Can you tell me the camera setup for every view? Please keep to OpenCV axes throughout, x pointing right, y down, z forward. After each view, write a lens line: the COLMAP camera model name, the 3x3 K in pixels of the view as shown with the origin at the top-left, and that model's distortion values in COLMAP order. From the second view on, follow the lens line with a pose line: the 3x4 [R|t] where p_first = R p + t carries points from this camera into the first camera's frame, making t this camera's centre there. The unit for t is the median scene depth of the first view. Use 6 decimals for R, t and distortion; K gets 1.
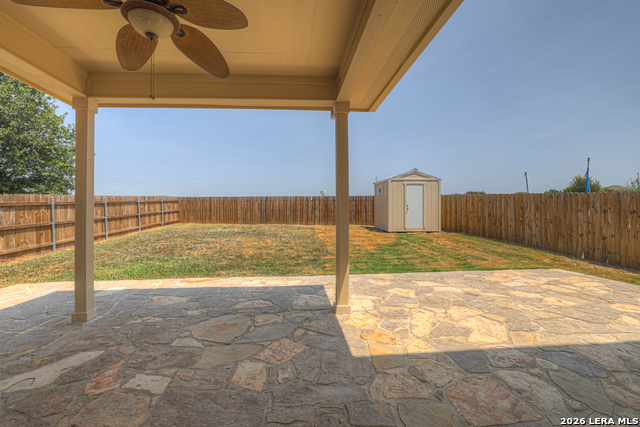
lens RADIAL K [[273.1, 0, 316.6], [0, 273.1, 207.7], [0, 0, 1]] dist [-0.033550, 0.011437]
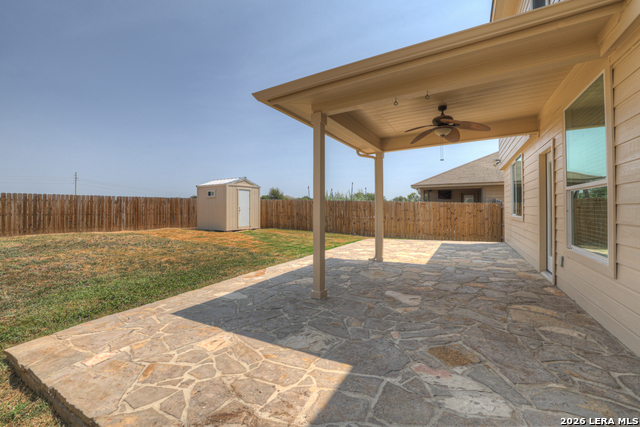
lens RADIAL K [[273.1, 0, 307.8], [0, 273.1, 205.1], [0, 0, 1]] dist [-0.033550, 0.011437]
pose [[0.590706, 0.011939, 0.806799, -0.437937], [0.005911, 0.999800, -0.019123, 0.005520], [-0.806865, 0.016065, 0.590517, 0.069817]]
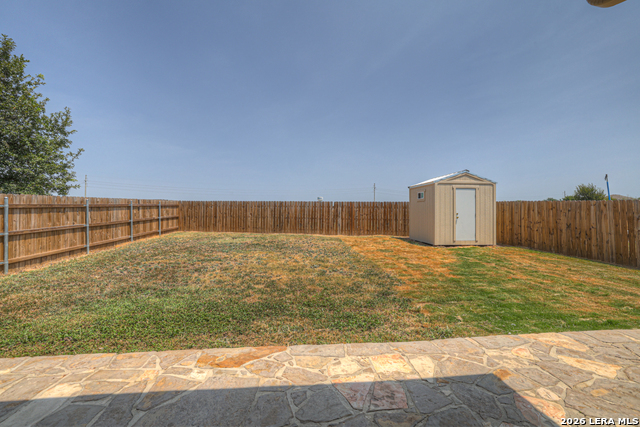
lens RADIAL K [[273.1, 0, 318.4], [0, 273.1, 206.9], [0, 0, 1]] dist [-0.033550, 0.011437]
pose [[0.999836, 0.010708, 0.014613, -0.103904], [-0.010328, 0.999613, -0.025840, -0.002730], [-0.014884, 0.025684, 0.999559, 0.174581]]
